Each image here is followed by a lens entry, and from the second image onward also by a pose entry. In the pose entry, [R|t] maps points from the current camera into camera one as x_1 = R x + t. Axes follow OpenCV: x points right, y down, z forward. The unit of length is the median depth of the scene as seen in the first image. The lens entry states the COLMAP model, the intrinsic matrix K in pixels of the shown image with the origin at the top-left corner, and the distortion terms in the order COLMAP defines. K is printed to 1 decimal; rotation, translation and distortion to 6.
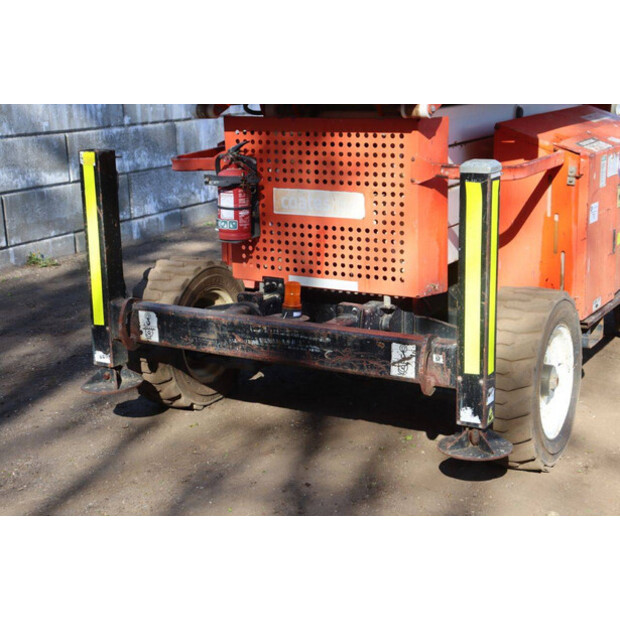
lens RADIAL K [[1054.3, 0, 318.1], [0, 1054.3, 302.2], [0, 0, 1]] dist [0.178369, 0.000000]
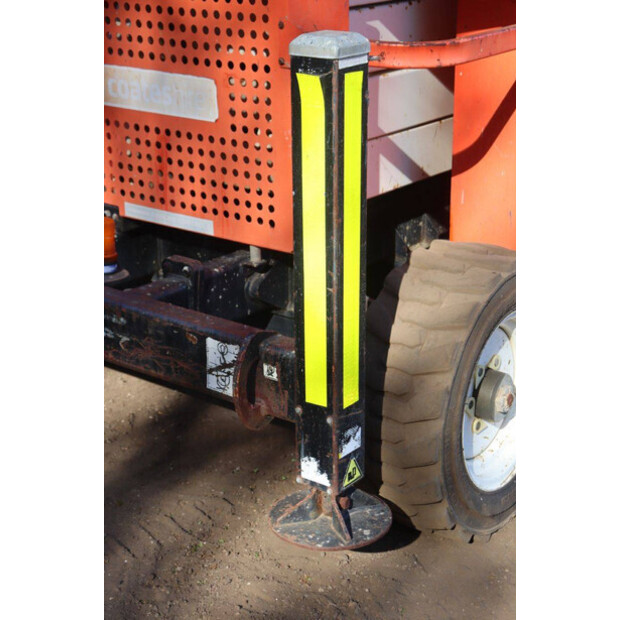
lens RADIAL K [[1118.5, 0, 305.8], [0, 1118.5, 303.5], [0, 0, 1]] dist [0.223489, 0.000000]
pose [[0.988369, 0.057621, -0.140738, 0.189702], [-0.040579, 0.991812, 0.121089, -0.053628], [0.146563, -0.113969, 0.982614, 0.333691]]
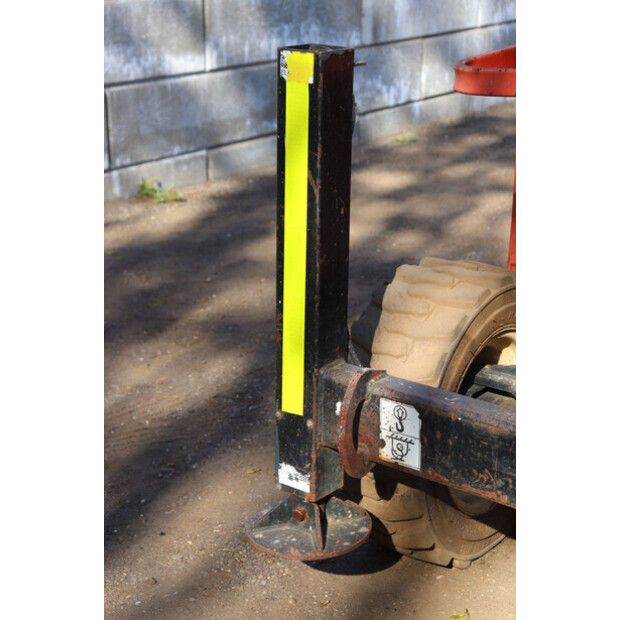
lens RADIAL K [[1292.9, 0, 305.6], [0, 1292.9, 311.0], [0, 0, 1]] dist [0.288580, 0.000000]
pose [[0.989980, 0.072248, -0.121328, -0.136606], [-0.062547, 0.994672, 0.081951, -0.076155], [0.126602, -0.073541, 0.989224, 0.435376]]
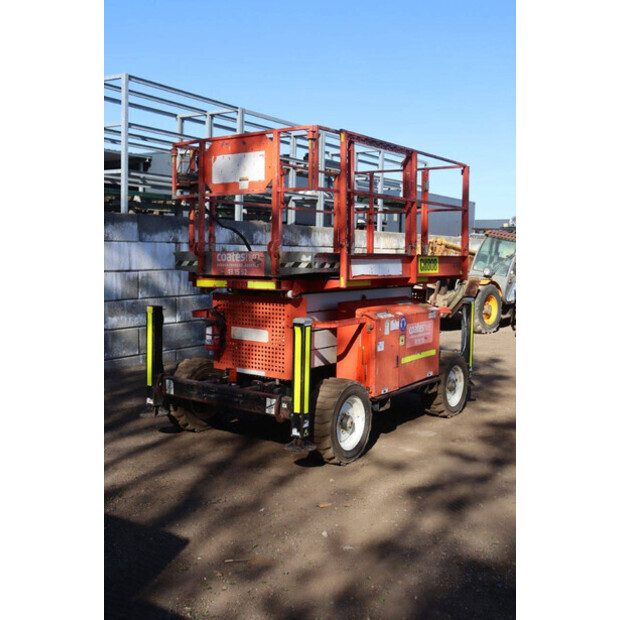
lens RADIAL K [[694.3, 0, 299.2], [0, 694.3, 305.1], [0, 0, 1]] dist [-0.027362, 0.000000]
pose [[0.992351, 0.045945, -0.114582, 0.259472], [-0.062639, 0.987204, -0.146644, 0.049015], [0.106379, 0.152700, 0.982531, -0.393410]]
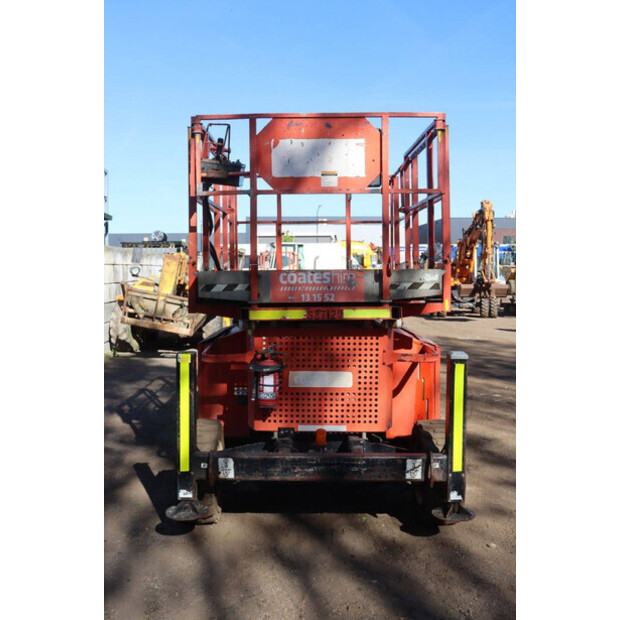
lens RADIAL K [[681.9, 0, 306.0], [0, 681.9, 307.8], [0, 0, 1]] dist [-0.039926, 0.000000]
pose [[0.870312, -0.003362, 0.492489, -0.536676], [0.090229, 0.984140, -0.152732, -0.043081], [-0.484165, 0.177362, 0.856812, 0.085878]]
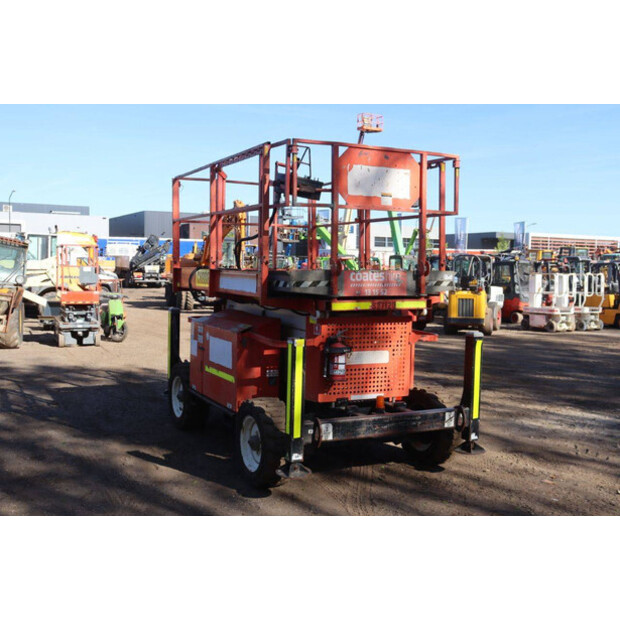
lens RADIAL K [[681.9, 0, 313.9], [0, 681.9, 309.1], [0, 0, 1]] dist [-0.039926, 0.000000]
pose [[0.549988, -0.016178, 0.835016, -1.154731], [0.156560, 0.984085, -0.084053, -0.090448], [-0.820367, 0.176958, 0.543768, 0.347073]]
